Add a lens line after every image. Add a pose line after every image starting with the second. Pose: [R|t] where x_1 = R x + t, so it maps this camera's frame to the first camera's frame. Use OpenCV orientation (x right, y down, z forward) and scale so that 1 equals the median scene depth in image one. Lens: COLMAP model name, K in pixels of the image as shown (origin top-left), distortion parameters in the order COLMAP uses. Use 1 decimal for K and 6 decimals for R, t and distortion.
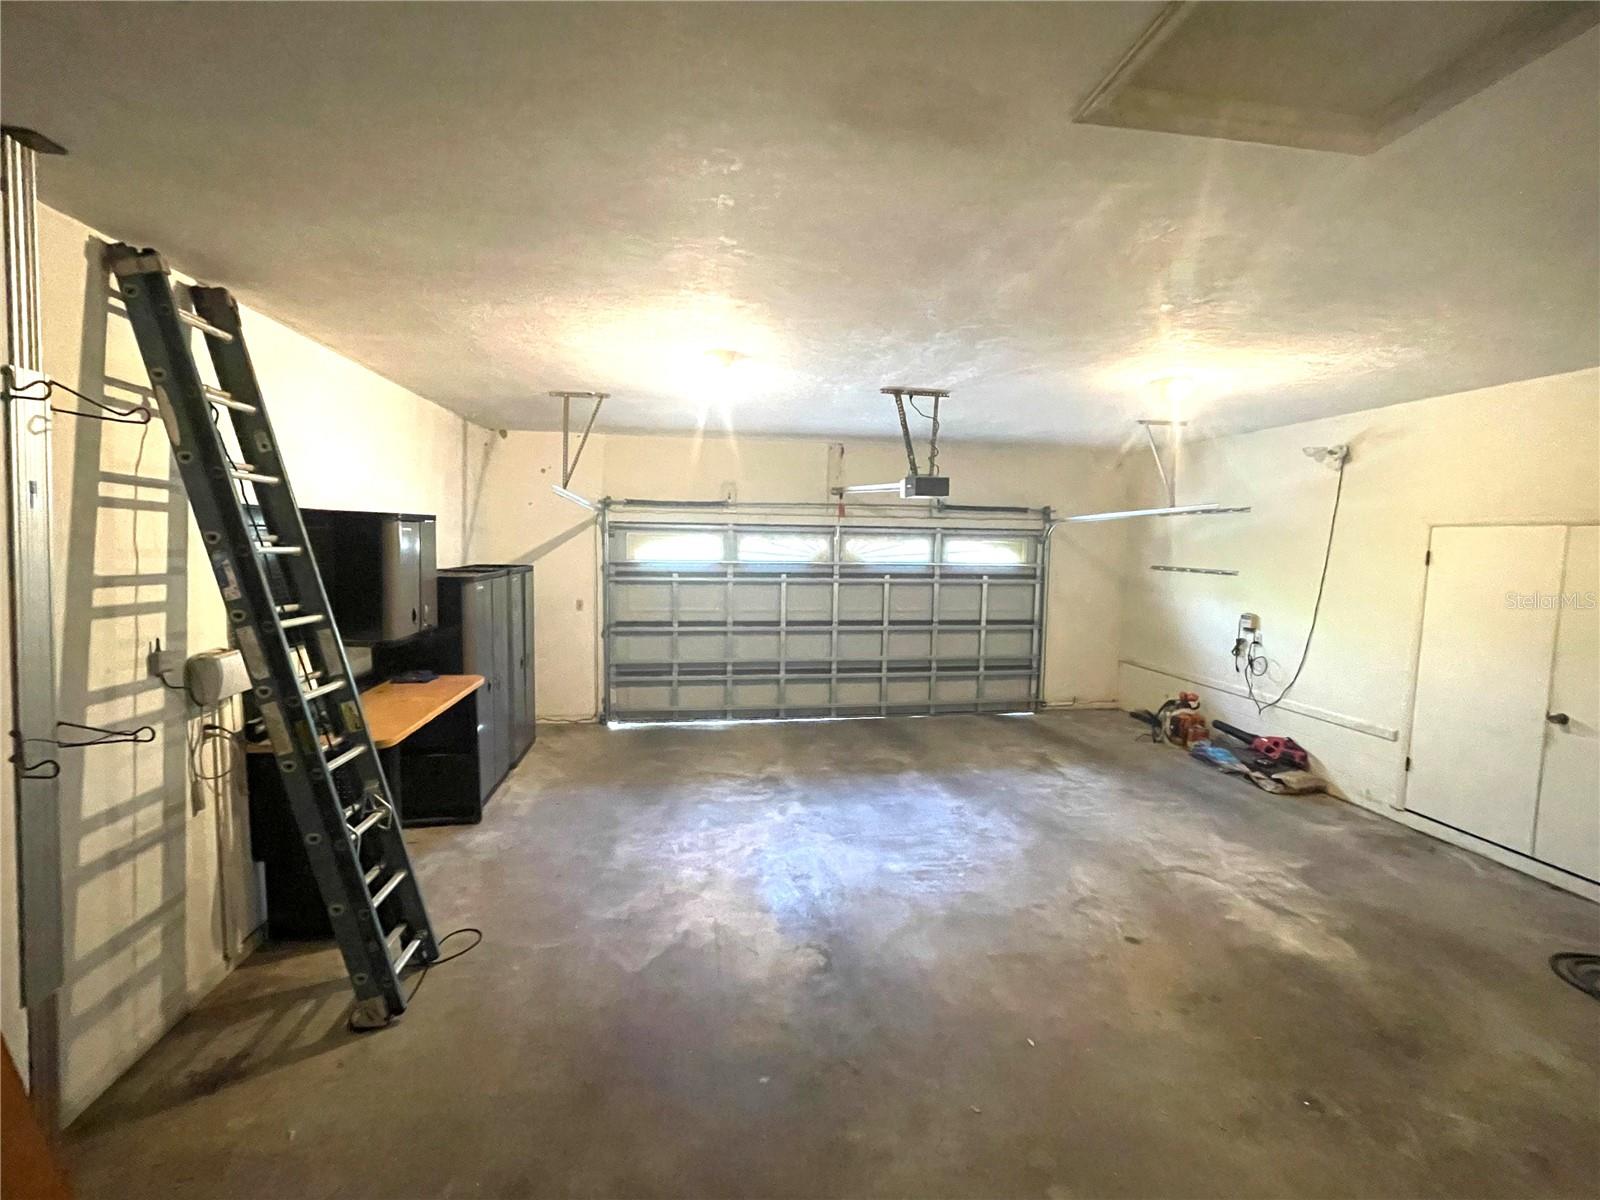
lens RADIAL K [[653.1, 0, 800.0], [0, 653.1, 600.0], [0, 0, 1]] dist [-0.000380, -0.000033]
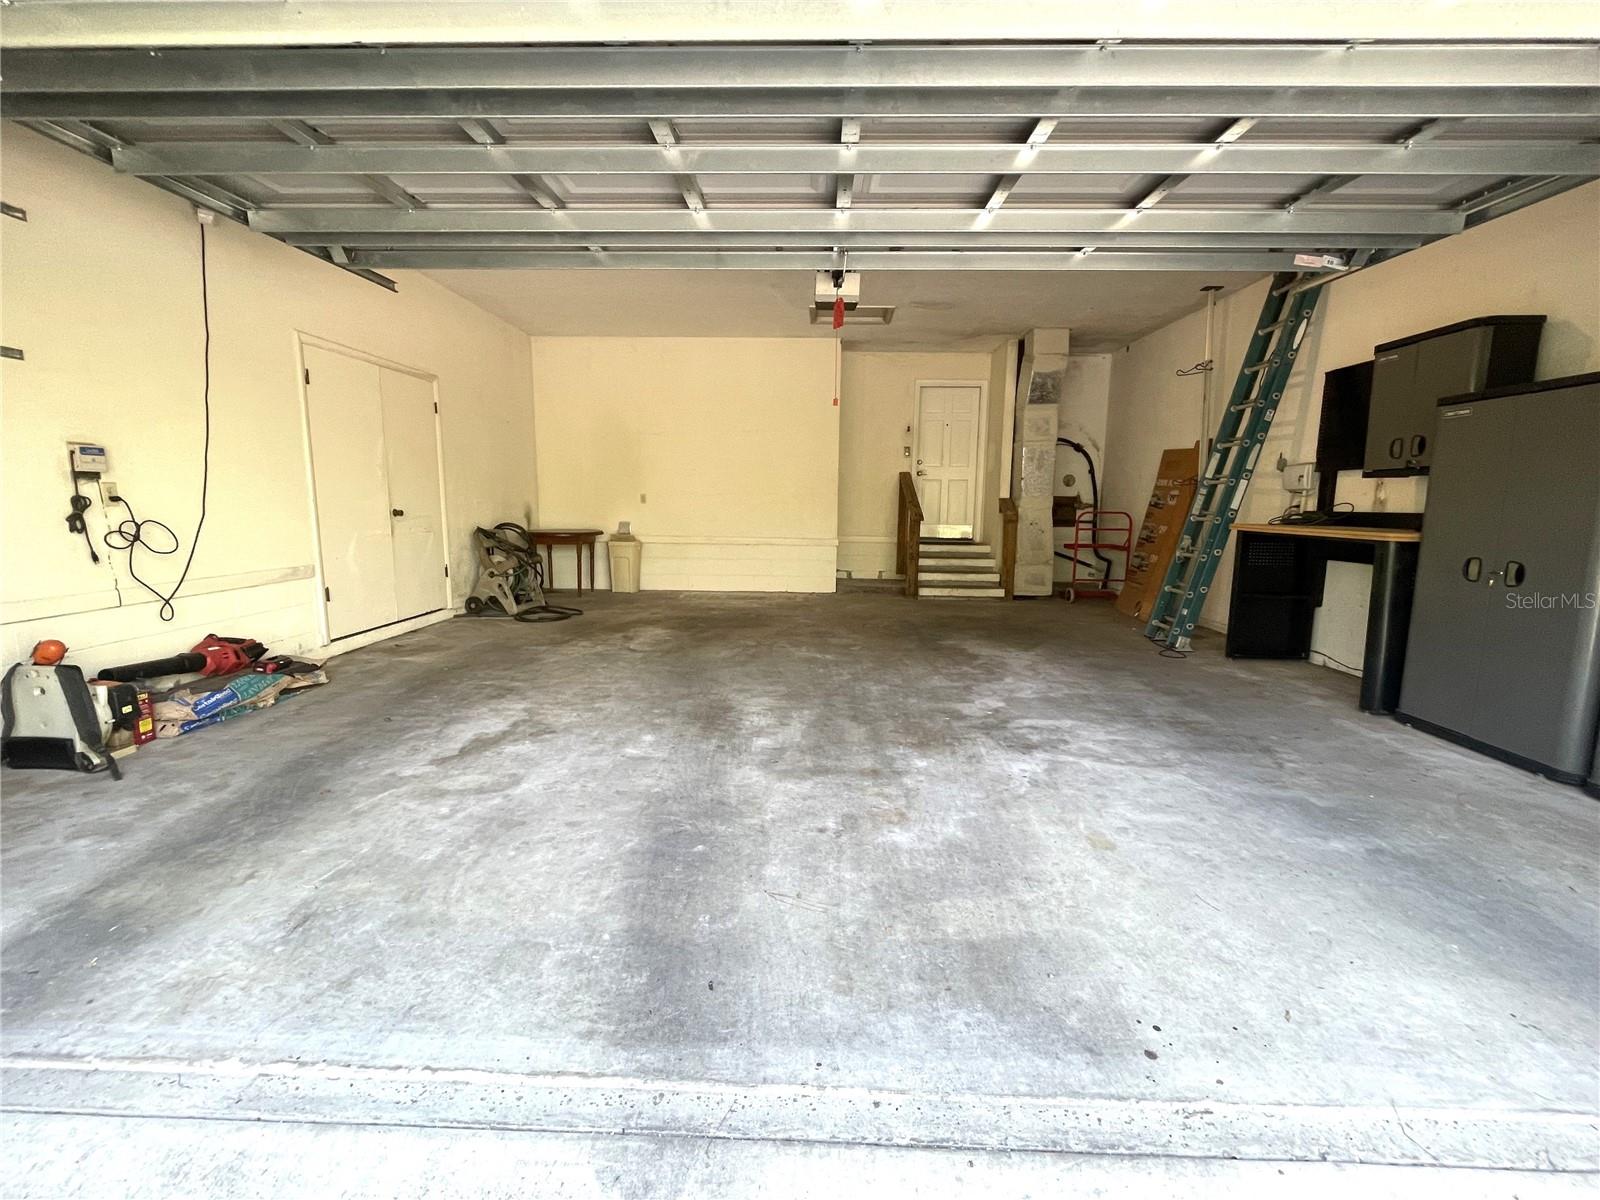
lens RADIAL K [[653.1, 0, 800.0], [0, 653.1, 600.0], [0, 0, 1]] dist [-0.000380, -0.000033]
pose [[-0.984619, -0.053007, 0.166481, 0.057930], [-0.010887, 0.969629, 0.244340, 0.010308], [-0.174377, 0.238769, -0.955292, 1.531444]]
